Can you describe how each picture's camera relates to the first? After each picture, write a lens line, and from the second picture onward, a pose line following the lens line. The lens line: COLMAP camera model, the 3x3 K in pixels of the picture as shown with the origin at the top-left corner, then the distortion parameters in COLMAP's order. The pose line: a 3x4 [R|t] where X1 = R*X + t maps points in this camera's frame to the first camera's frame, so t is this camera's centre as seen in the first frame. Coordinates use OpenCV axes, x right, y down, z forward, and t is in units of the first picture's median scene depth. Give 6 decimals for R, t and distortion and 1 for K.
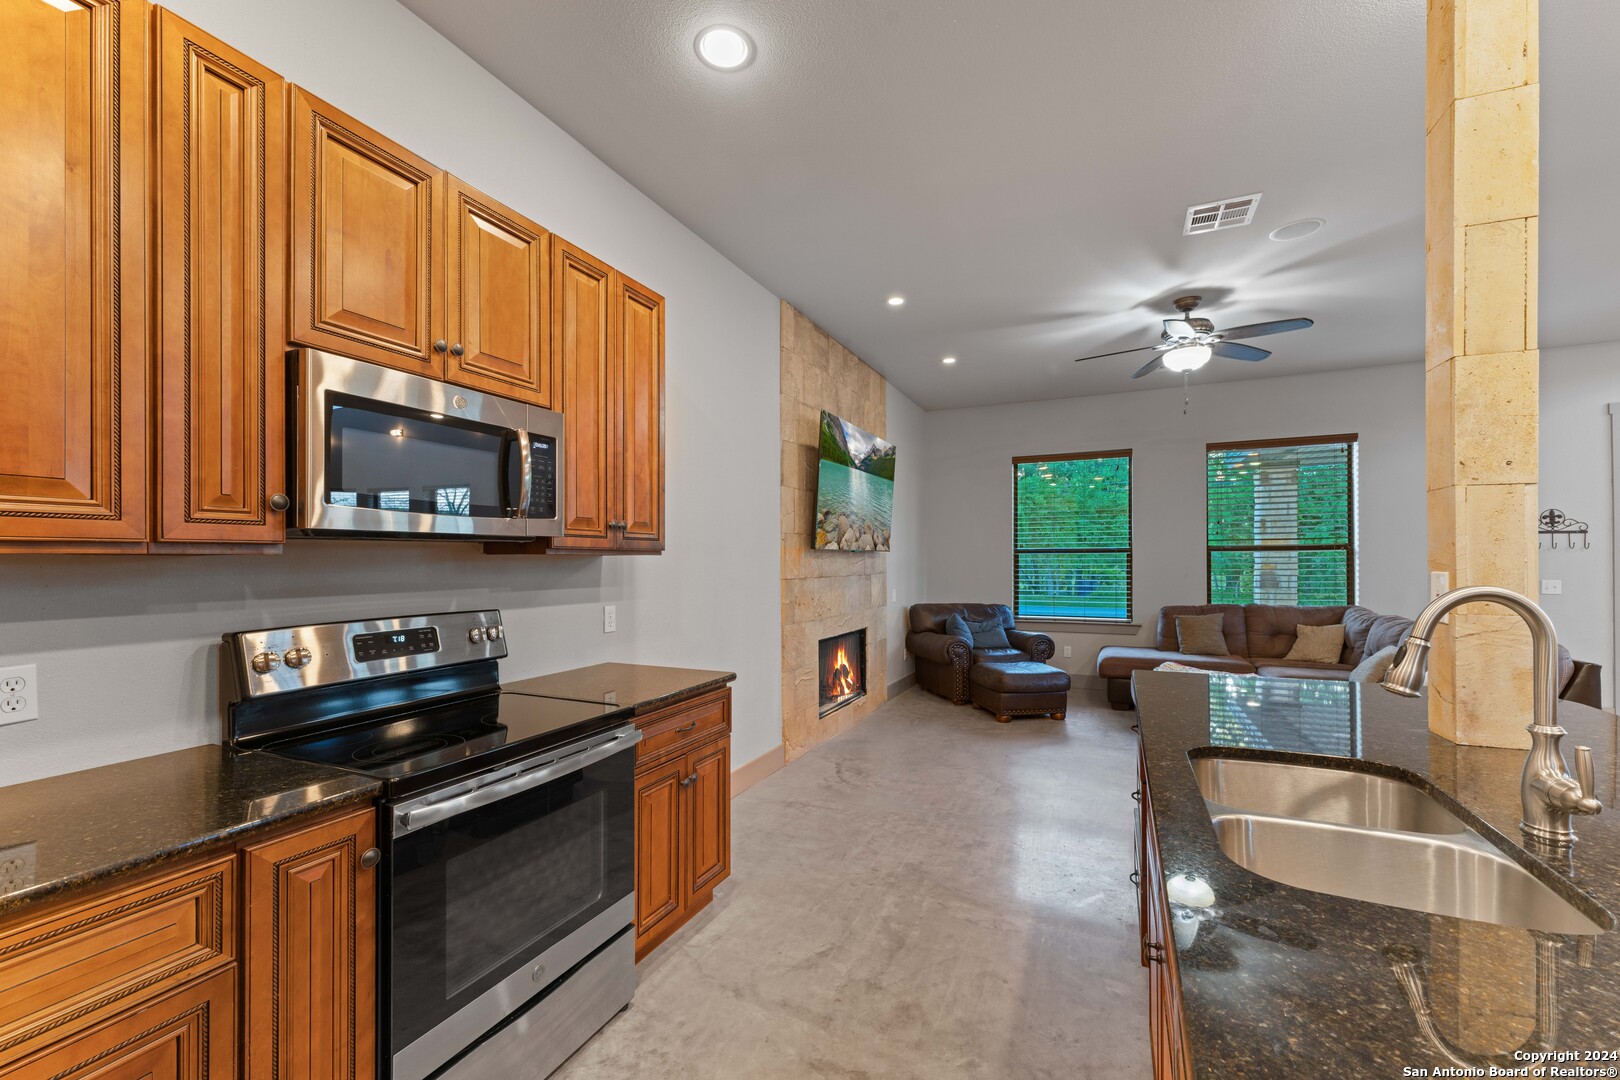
lens RADIAL K [[653.2, 0, 798.4], [0, 653.2, 562.3], [0, 0, 1]] dist [-0.000277, 0.000438]
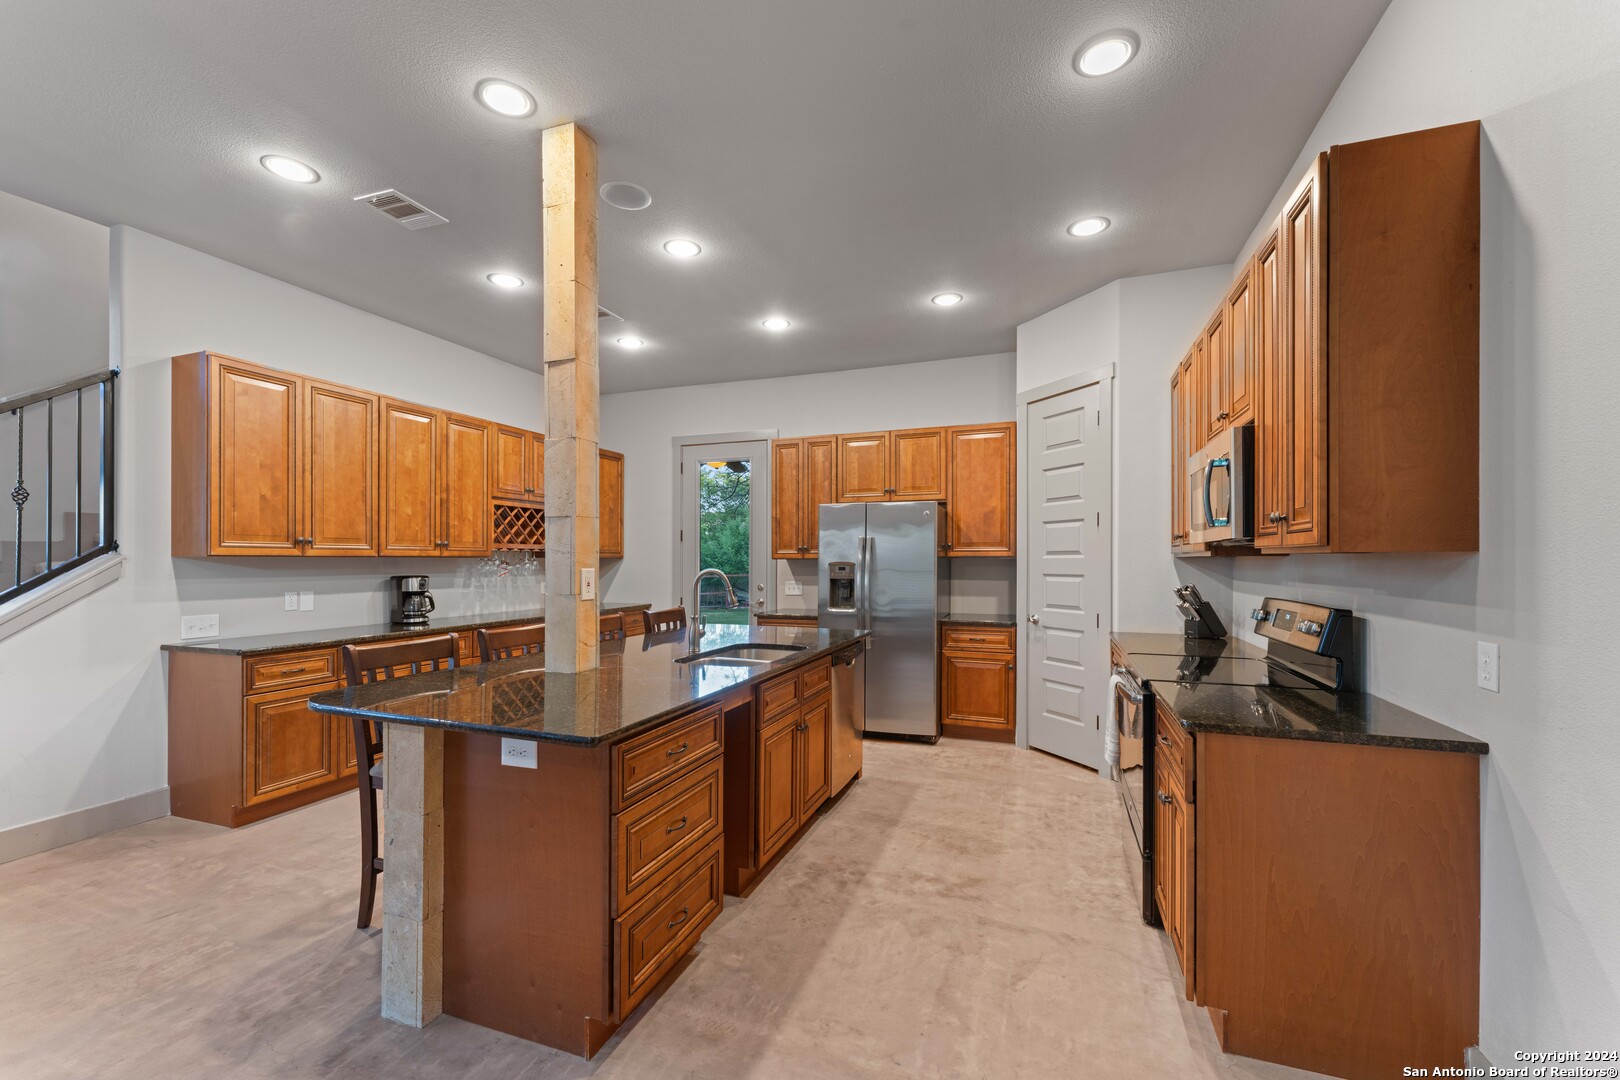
lens RADIAL K [[653.2, 0, 808.4], [0, 653.2, 559.7], [0, 0, 1]] dist [-0.000277, 0.000438]
pose [[-0.995596, 0.001999, -0.093725, 0.213715], [0.001505, 0.999985, 0.005342, -0.004478], [0.093734, 0.005178, -0.995584, 0.956926]]
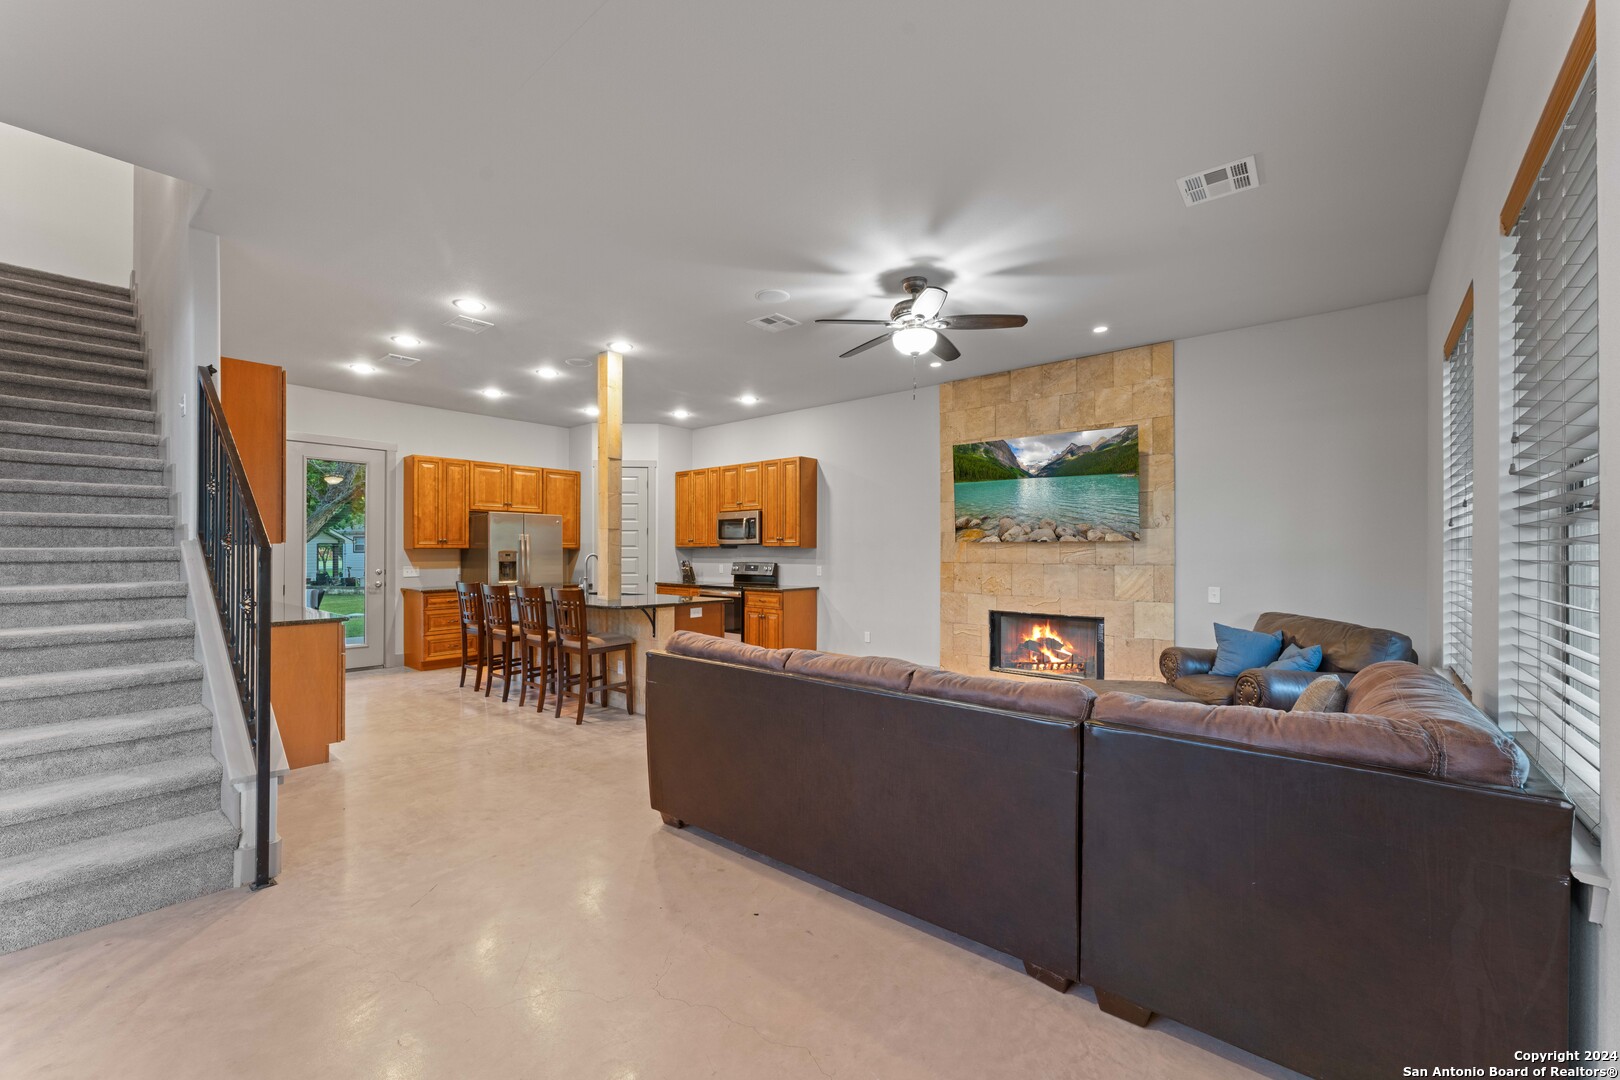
lens RADIAL K [[653.2, 0, 803.6], [0, 653.2, 549.0], [0, 0, 1]] dist [-0.000277, 0.000438]
pose [[-0.259609, -0.001646, -0.965712, 1.508806], [-0.006023, 0.999982, -0.000085, -0.003445], [0.965695, 0.005794, -0.259614, 1.051696]]
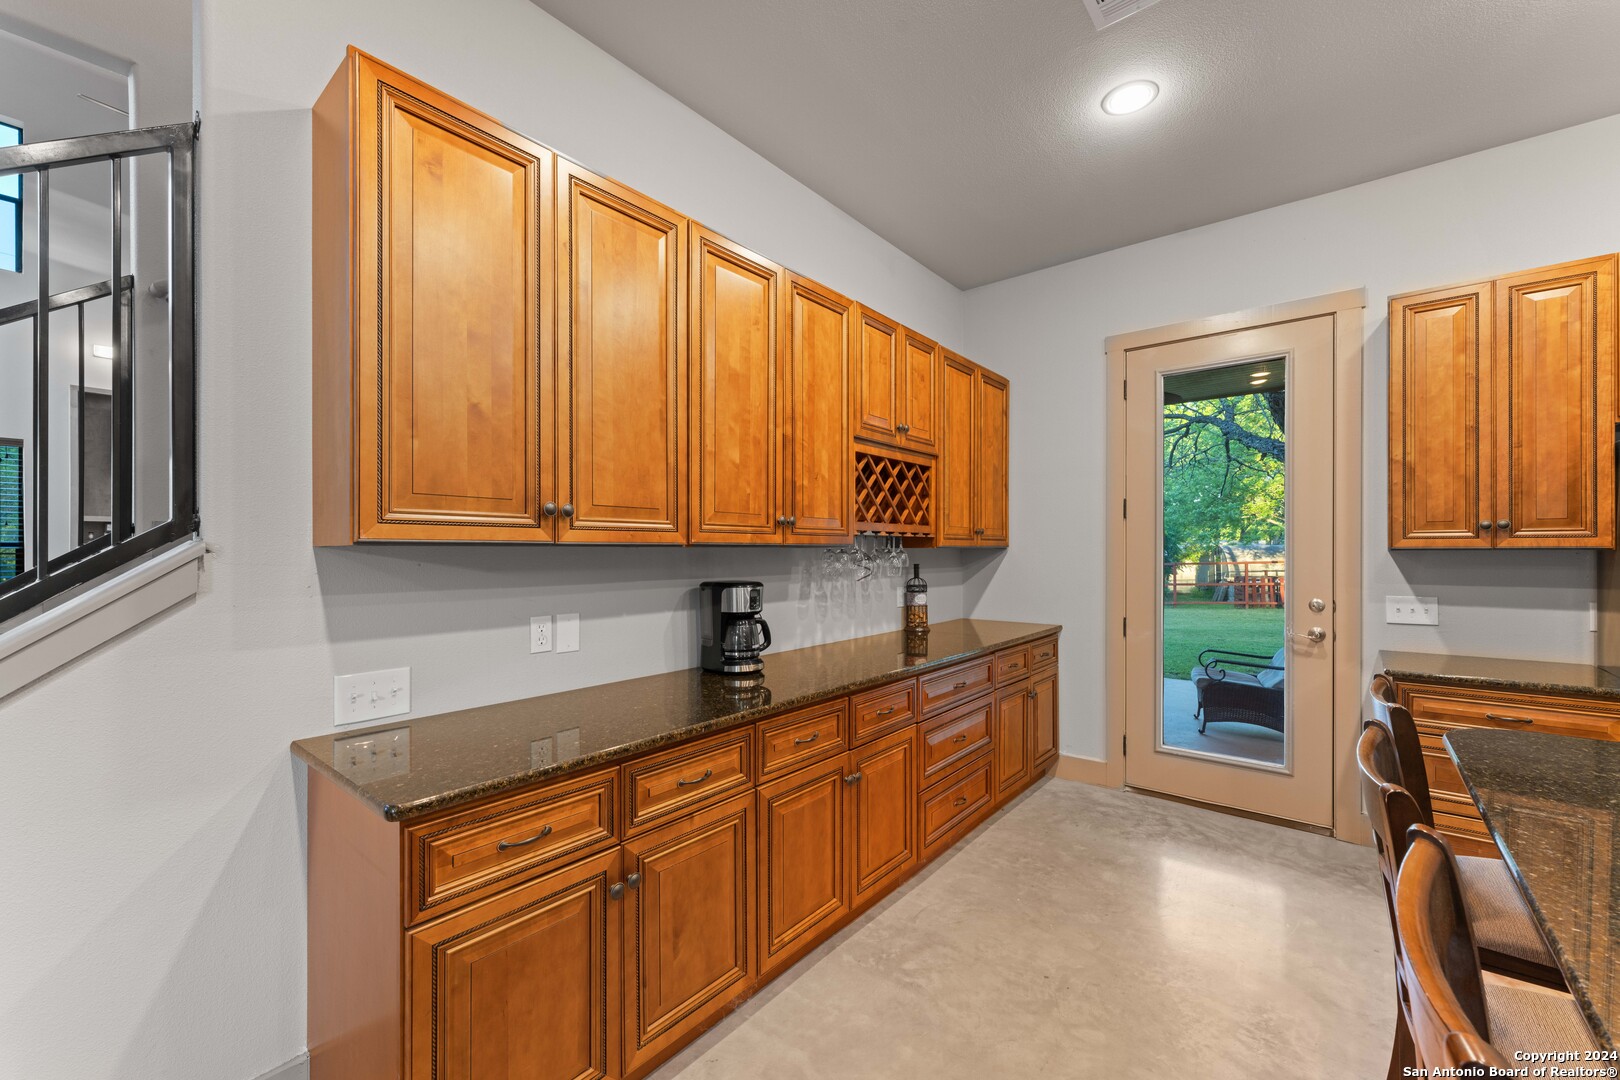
lens RADIAL K [[653.2, 0, 794.1], [0, 653.2, 550.9], [0, 0, 1]] dist [-0.000277, 0.000438]
pose [[-0.965911, 0.002309, 0.258865, 0.544169], [0.004095, 0.999971, 0.006357, -0.003787], [-0.258843, 0.007201, -0.965893, 0.398987]]
